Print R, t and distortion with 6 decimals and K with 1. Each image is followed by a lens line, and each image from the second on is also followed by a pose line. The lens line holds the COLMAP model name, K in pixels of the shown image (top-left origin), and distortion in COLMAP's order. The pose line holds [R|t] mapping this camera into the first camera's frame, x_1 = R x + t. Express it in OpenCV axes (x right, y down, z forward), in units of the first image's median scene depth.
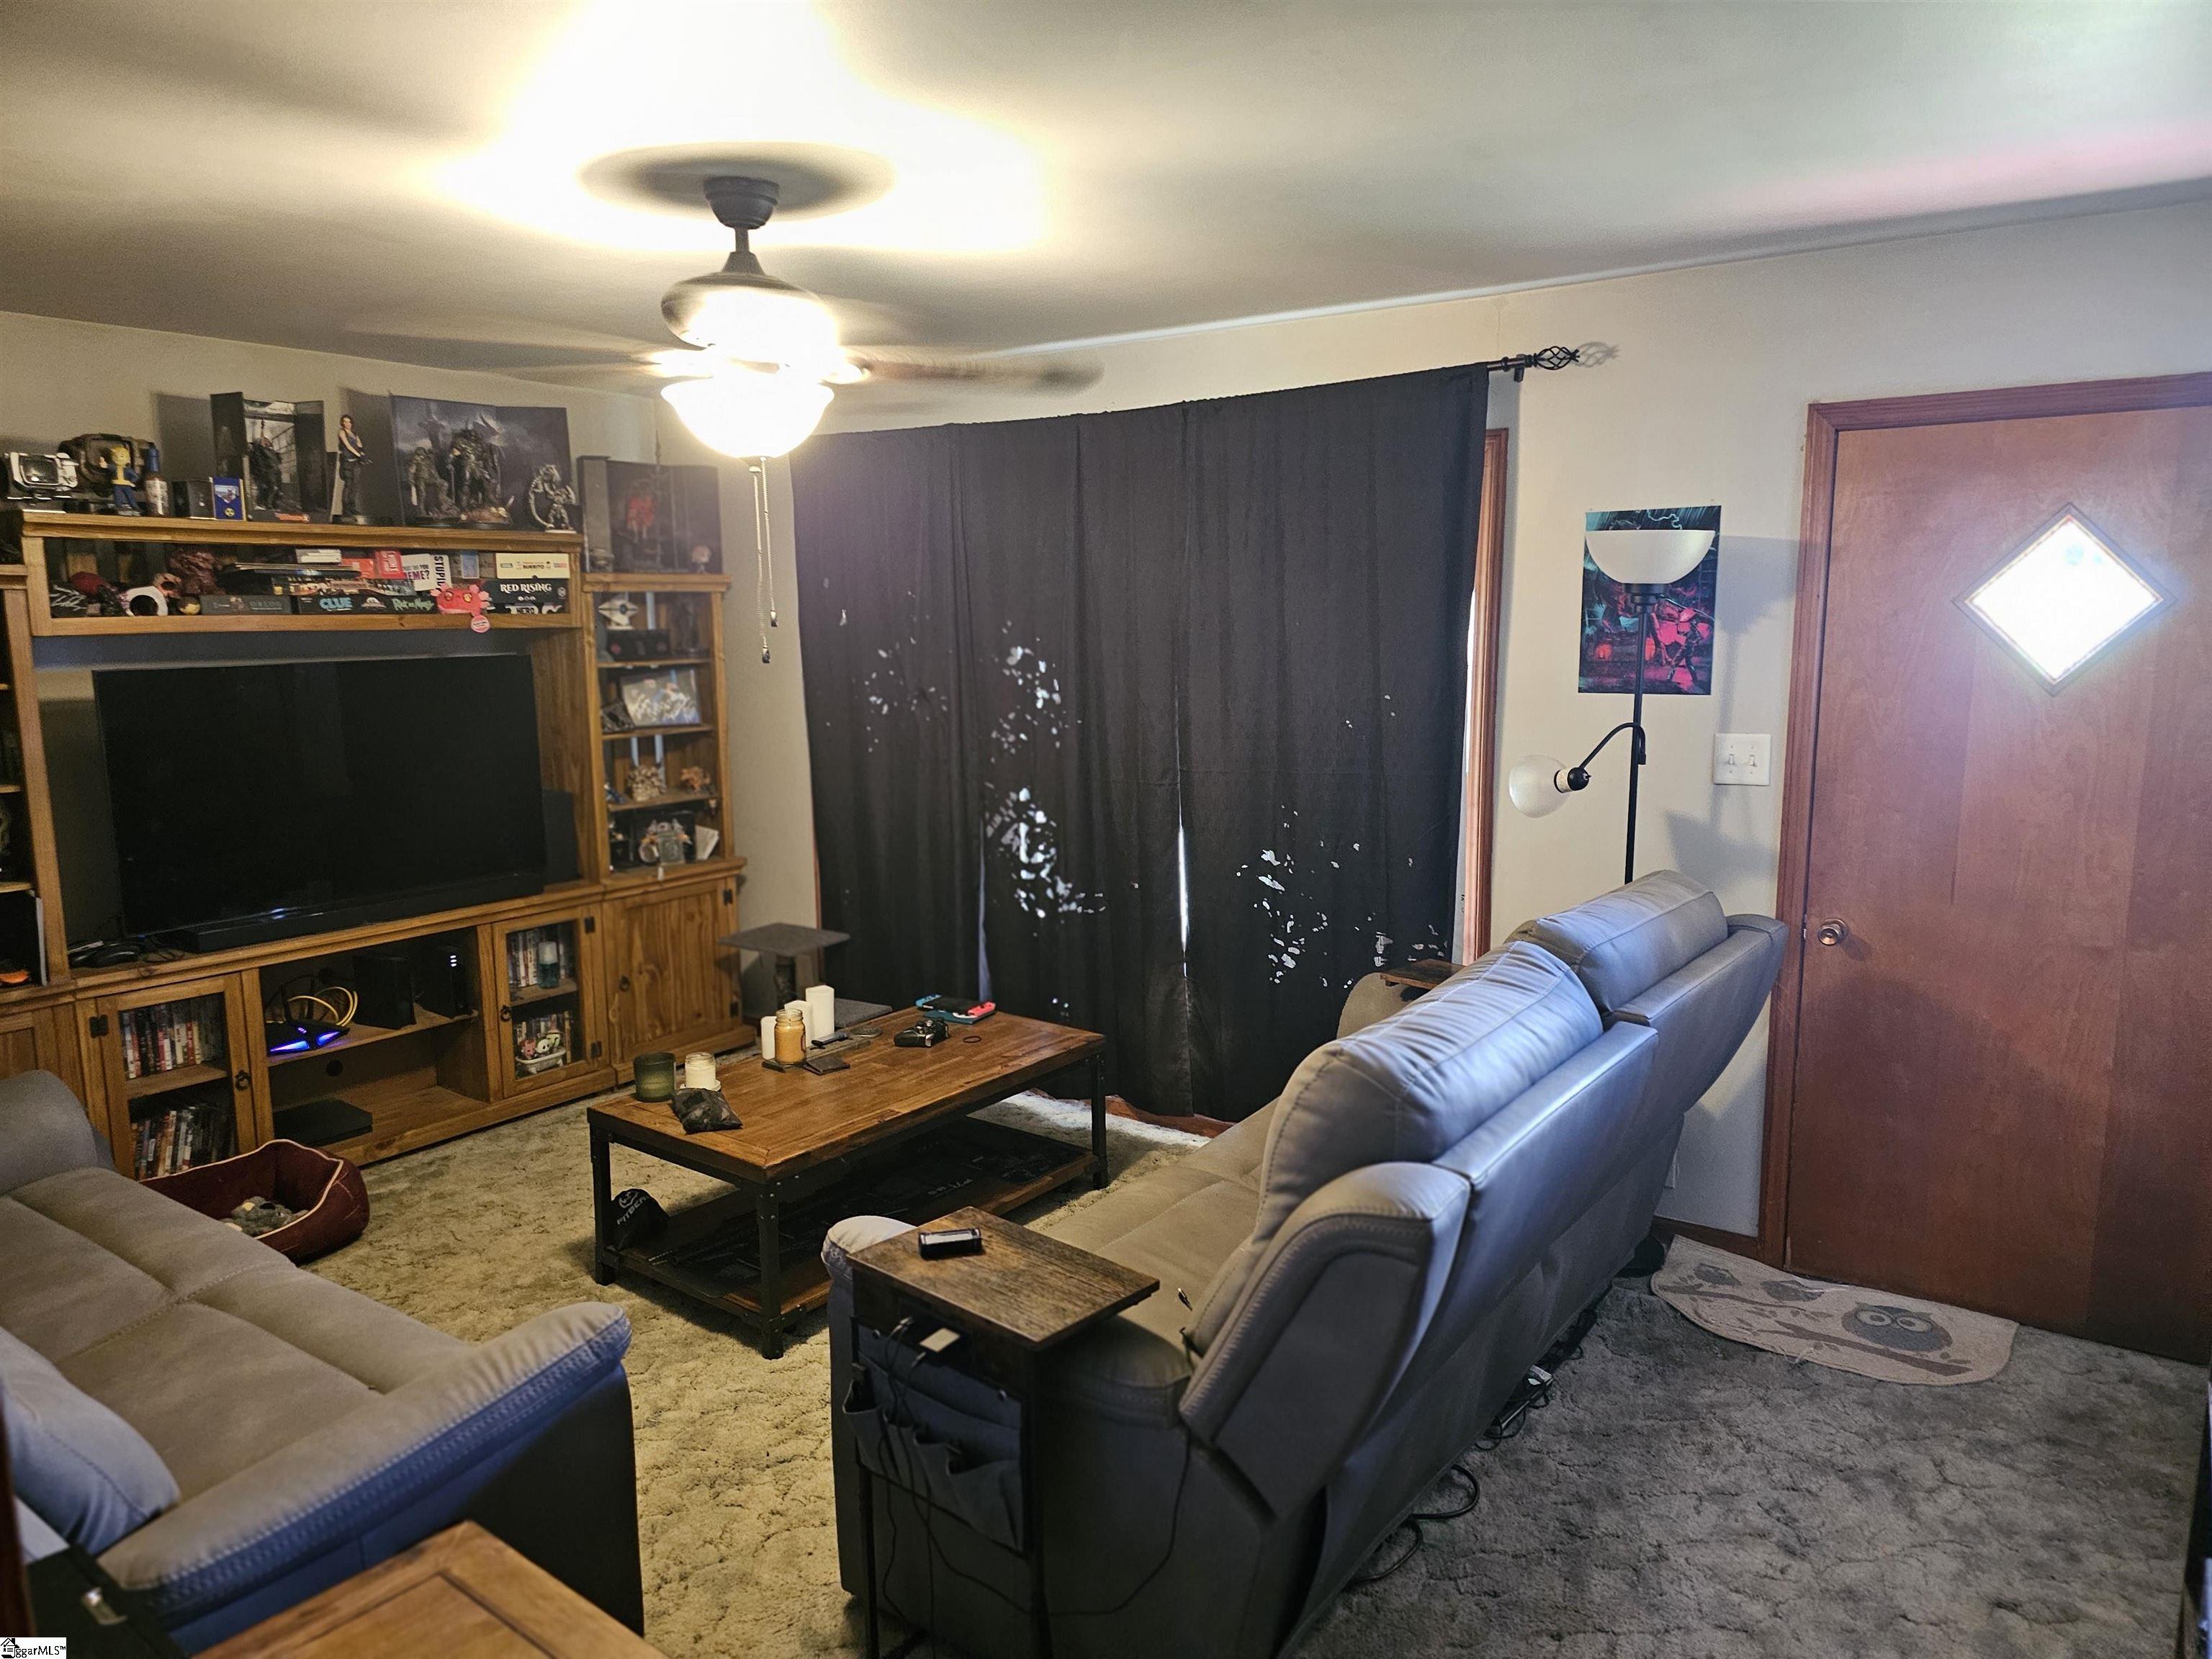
lens RADIAL K [[1480.3, 0, 1171.1], [0, 1480.3, 838.1], [0, 0, 1]] dist [-0.002297, -0.000490]
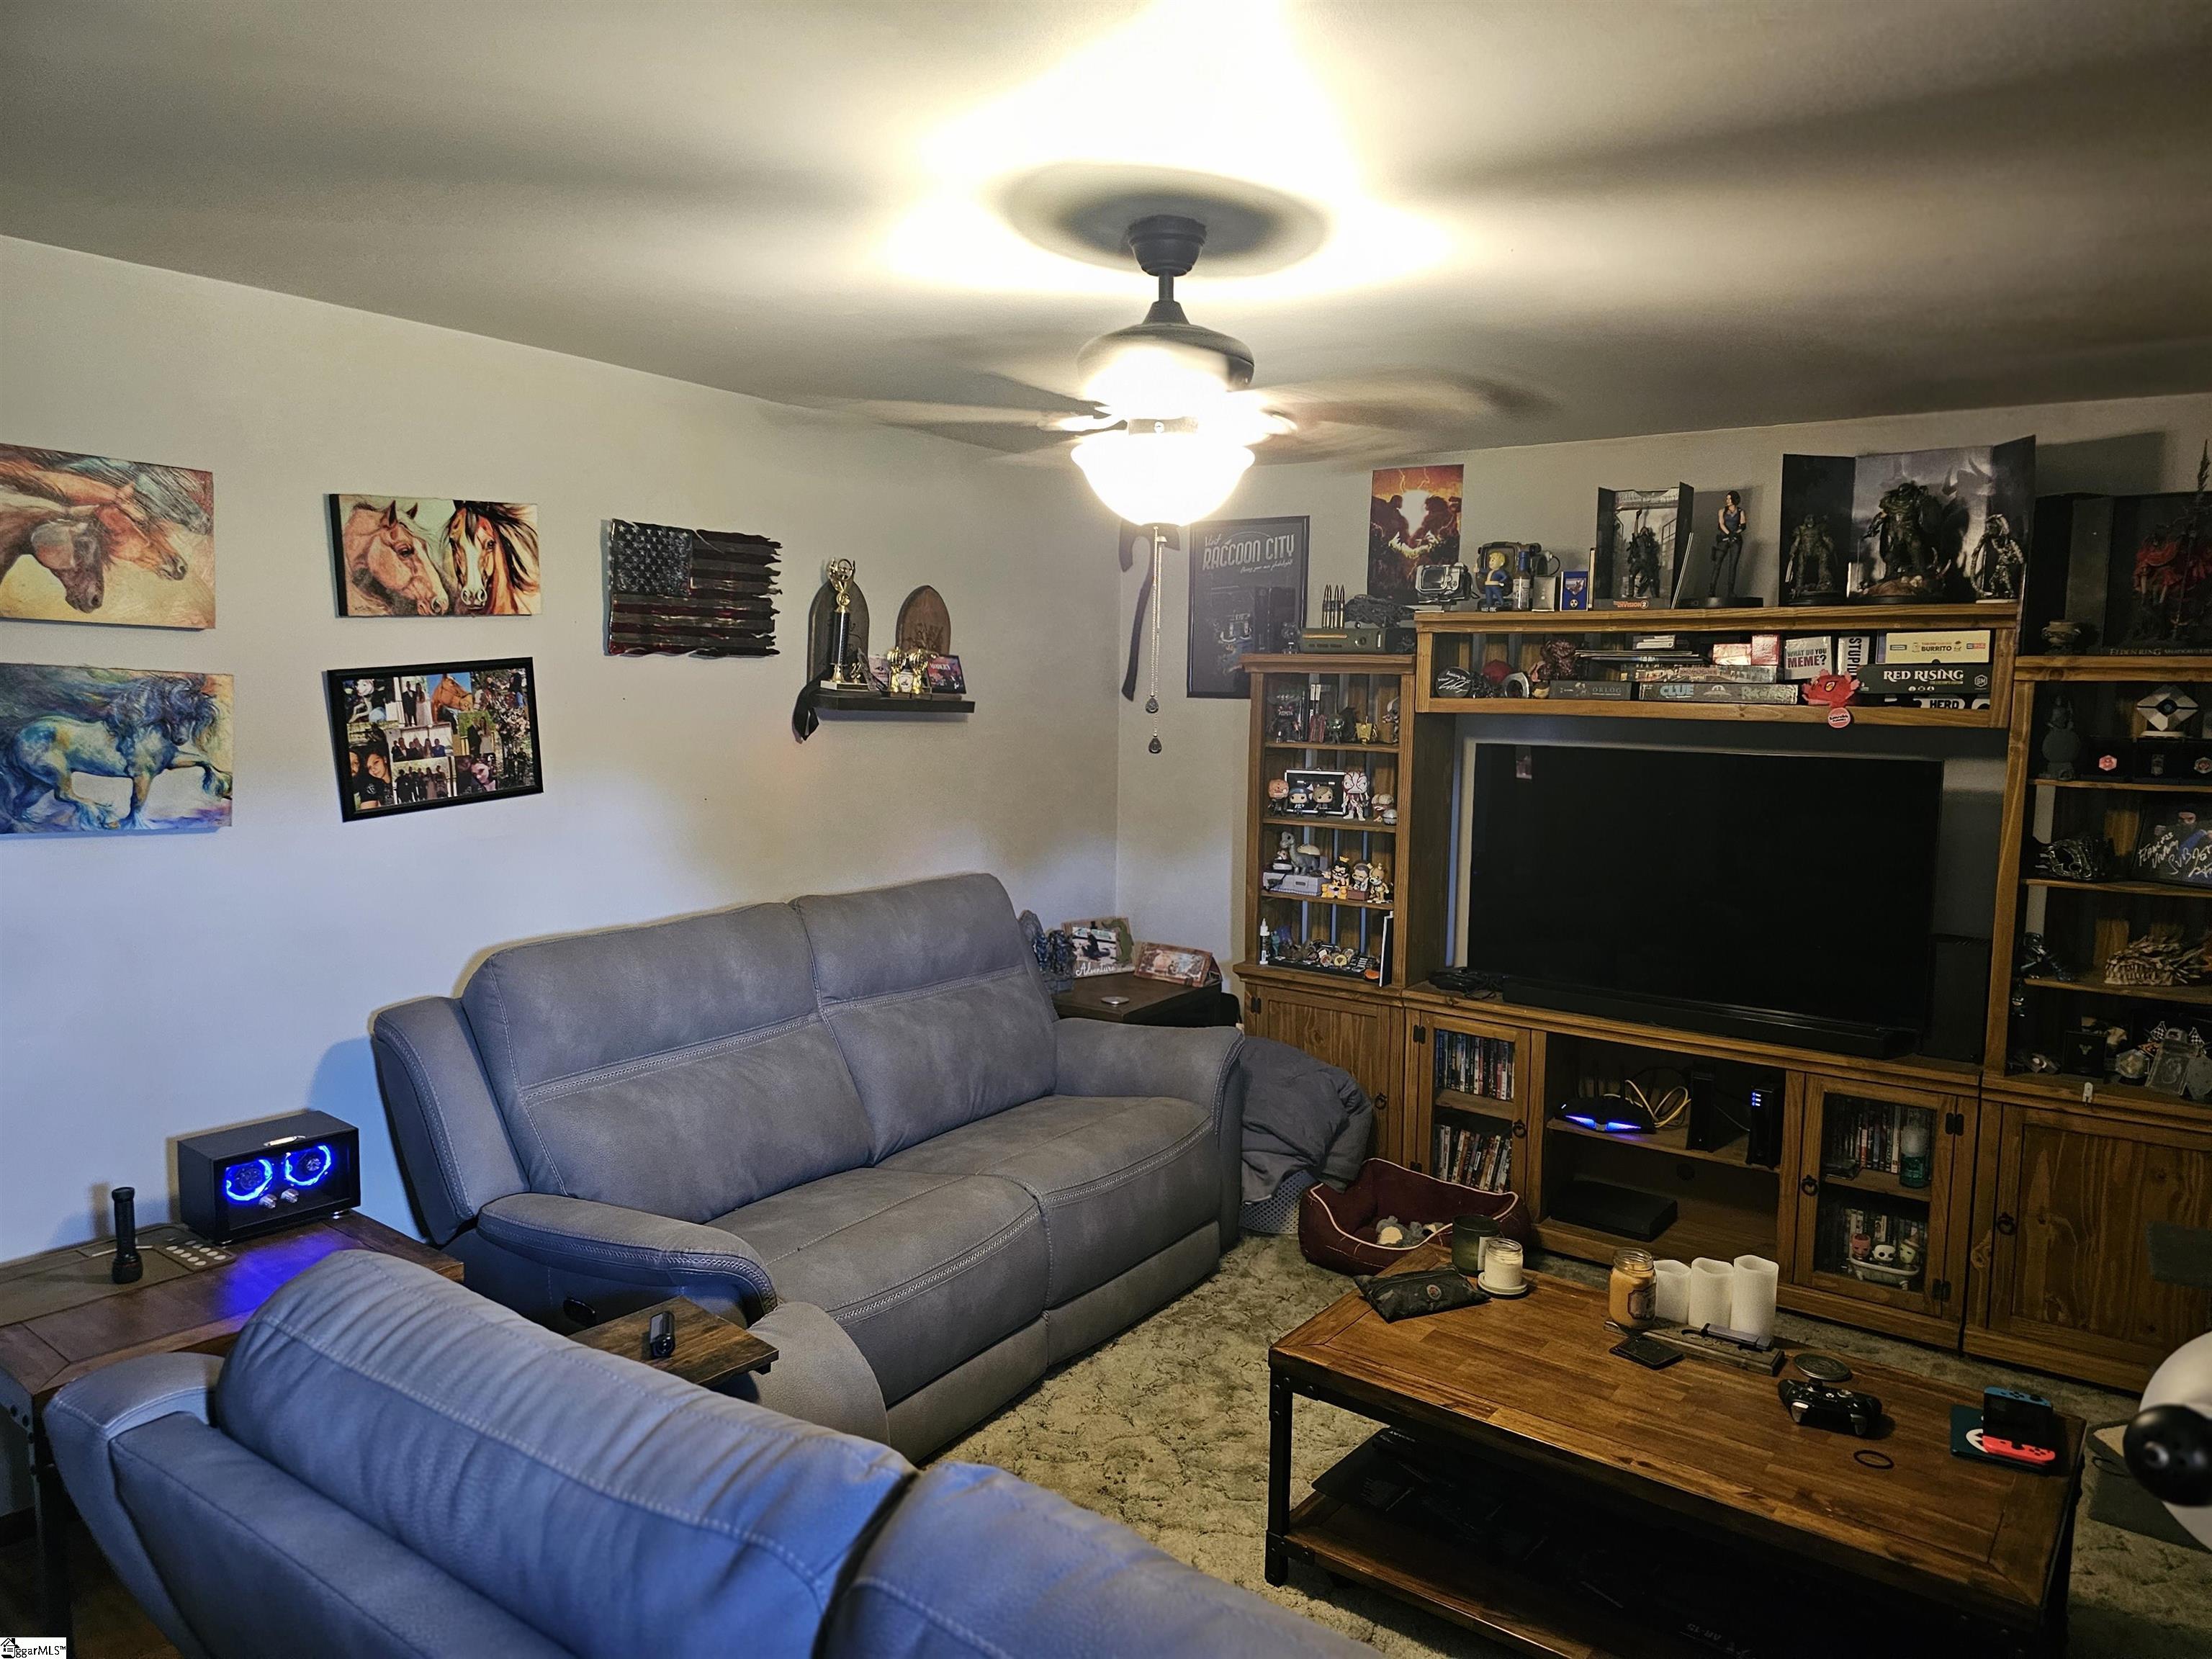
lens RADIAL K [[1459.6, 0, 1106.0], [0, 1459.6, 829.5], [0, 0, 1]] dist [0.046034, -0.003318]
pose [[-0.018616, 0.105982, -0.994194, 0.409668], [-0.175327, 0.978612, 0.107604, -0.109735], [0.984334, 0.176312, 0.000363, 0.660216]]
